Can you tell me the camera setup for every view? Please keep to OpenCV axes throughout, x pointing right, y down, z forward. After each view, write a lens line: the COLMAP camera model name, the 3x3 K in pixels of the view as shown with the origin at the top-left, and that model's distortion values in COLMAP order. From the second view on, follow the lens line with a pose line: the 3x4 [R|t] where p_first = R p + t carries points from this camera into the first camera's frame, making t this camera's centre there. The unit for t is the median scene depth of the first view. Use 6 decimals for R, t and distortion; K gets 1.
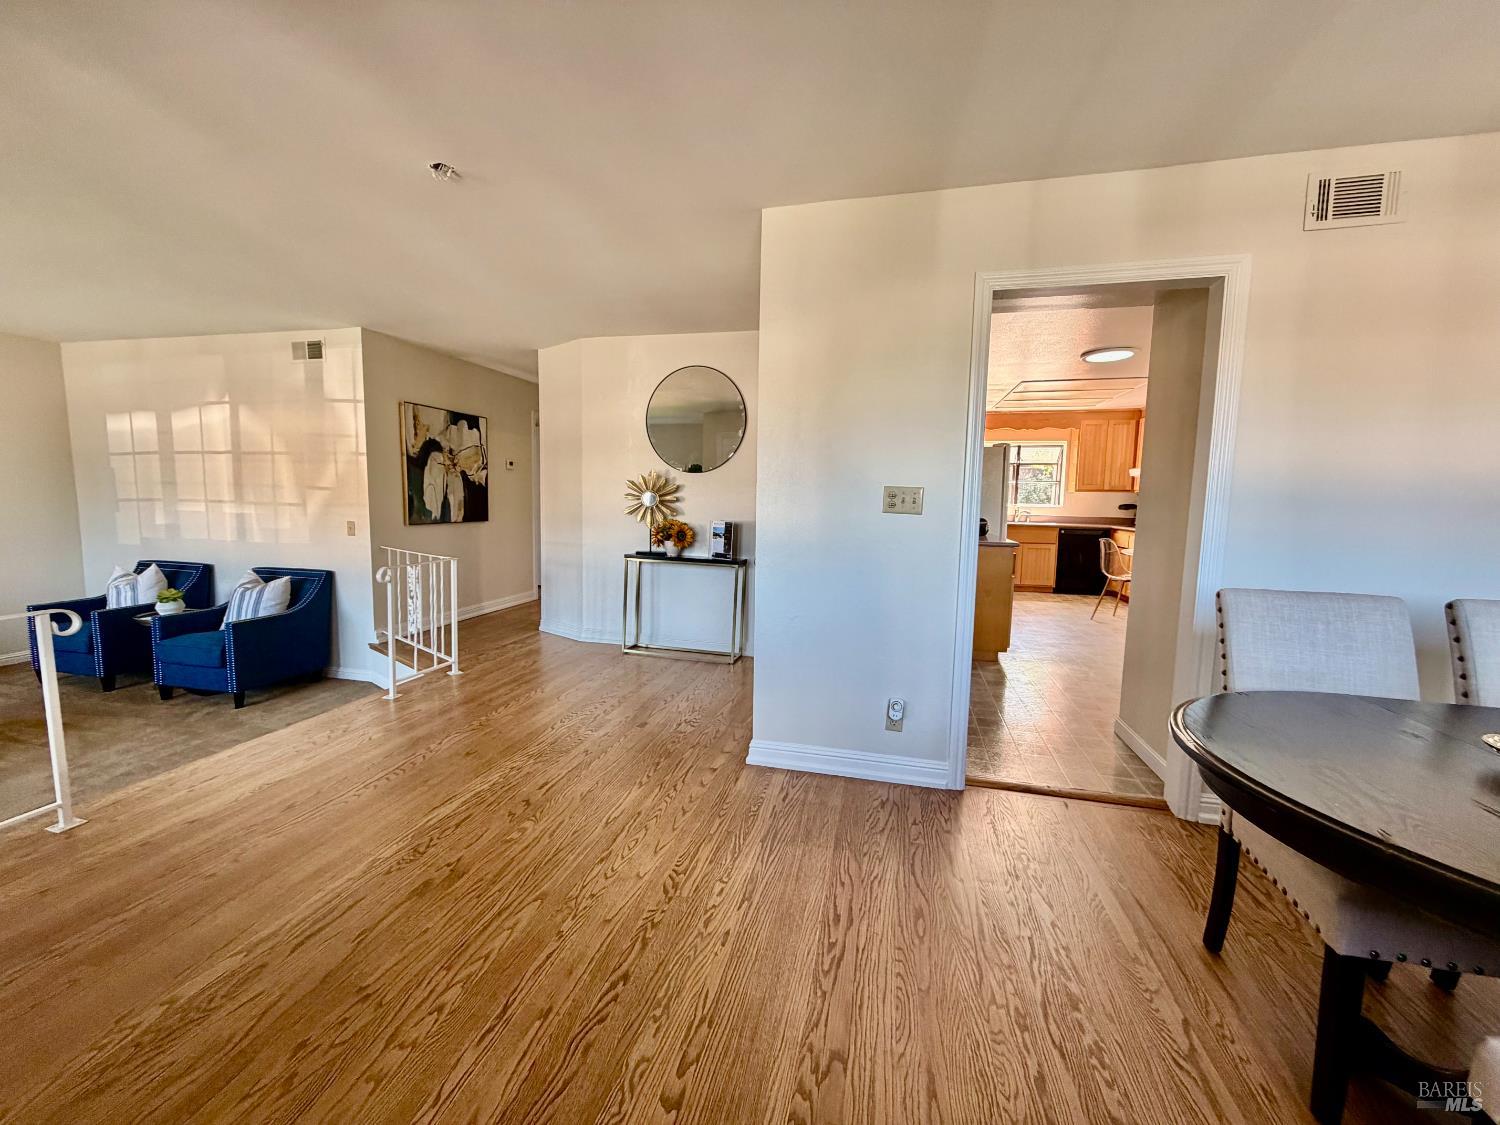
lens RADIAL K [[597.1, 0, 750.2], [0, 597.1, 557.2], [0, 0, 1]] dist [0.005722, -0.000545]
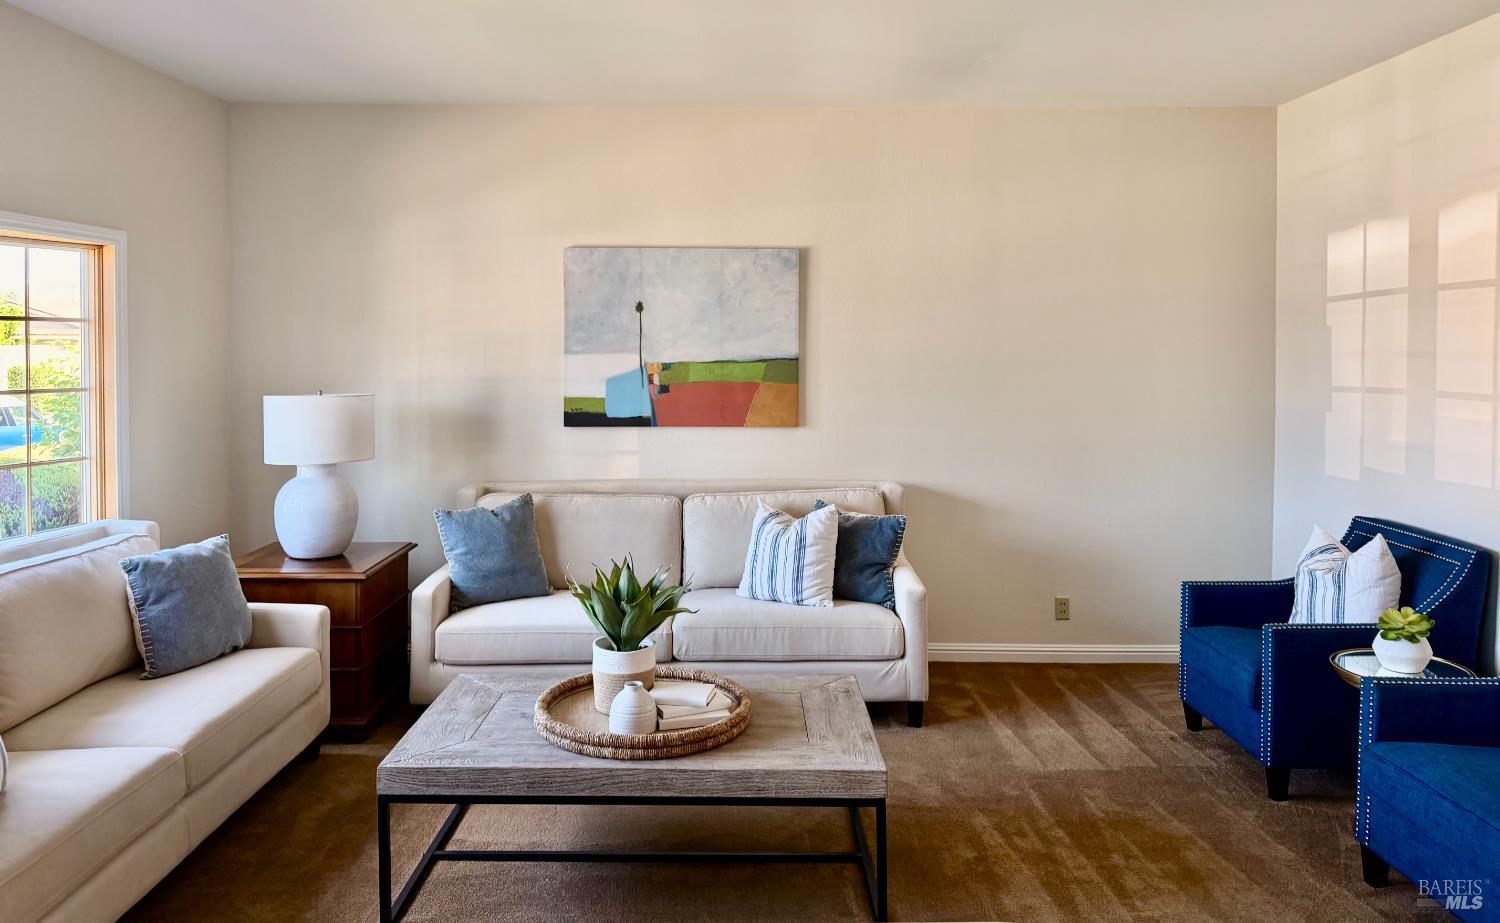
lens RADIAL K [[1059.2, 0, 763.7], [0, 1059.2, 353.0], [0, 0, 1]] dist [0.059510, -0.026656]
pose [[0.253288, -0.007146, -0.967364, -0.322936], [-0.096785, 0.994768, -0.032690, -0.052890], [0.962537, 0.101906, 0.251272, 0.334409]]
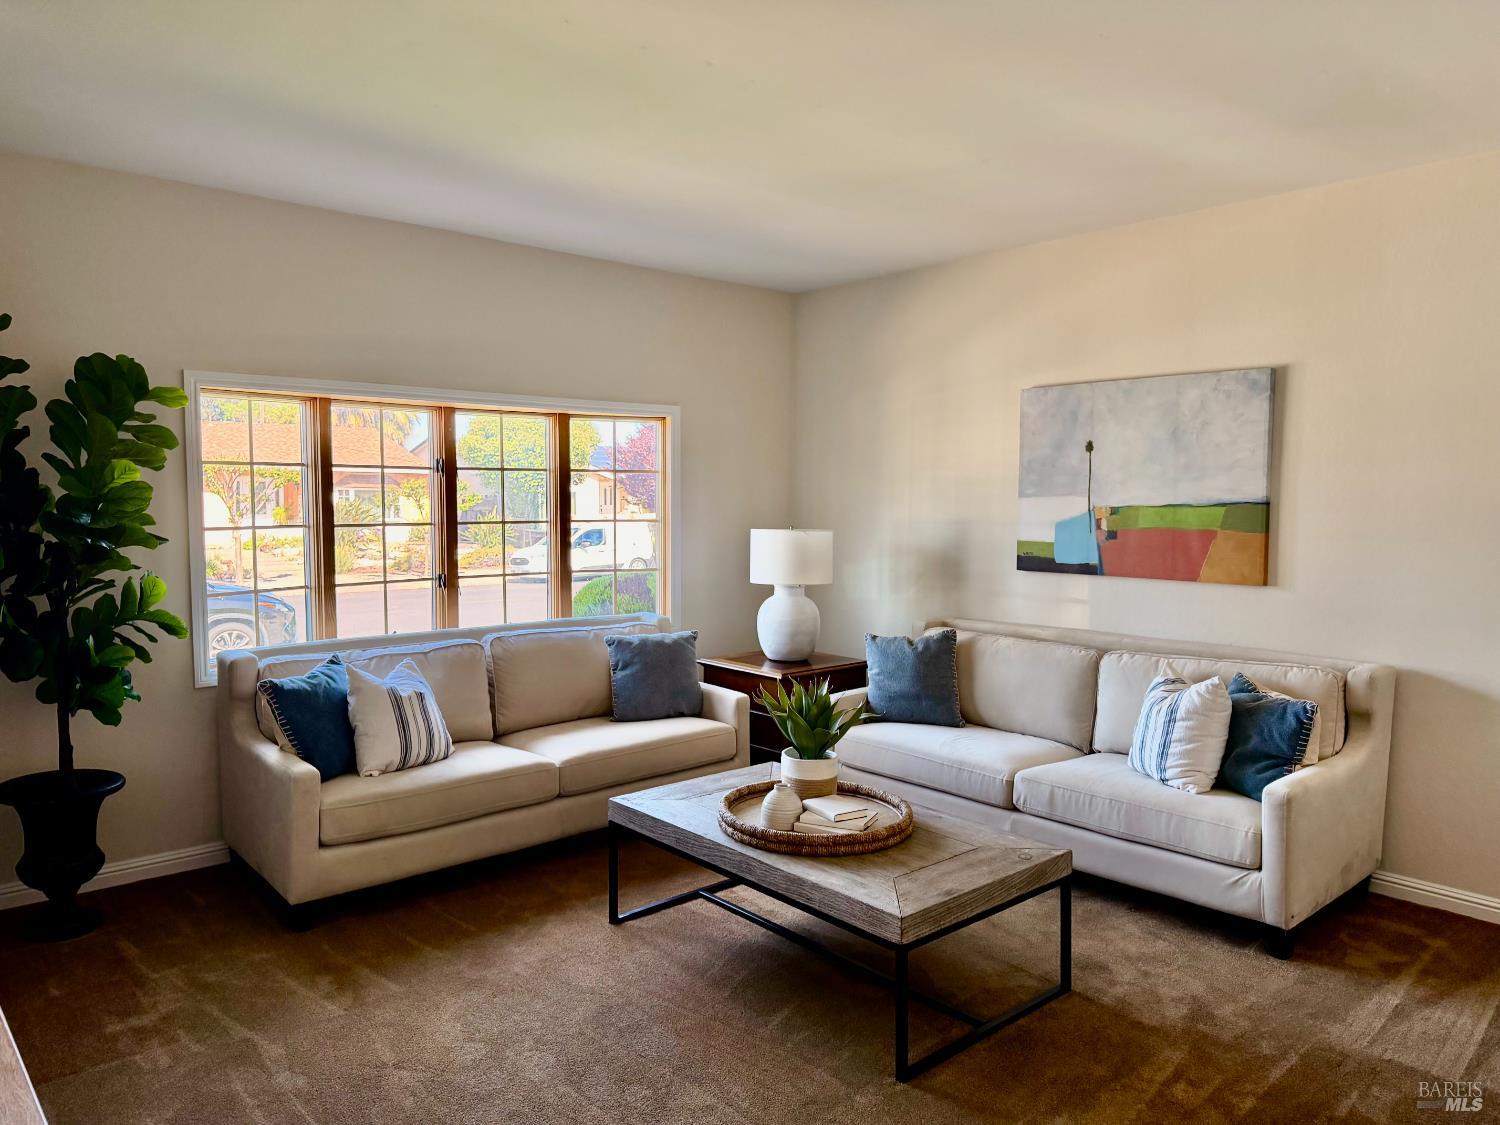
lens RADIAL K [[1055.9, 0, 703.7], [0, 1055.9, 569.3], [0, 0, 1]] dist [0.029950, -0.037970]
pose [[-0.583903, 0.038901, -0.810891, -0.362610], [-0.094731, 0.988763, 0.115648, -0.089465], [0.806277, 0.144344, -0.573656, 0.782770]]
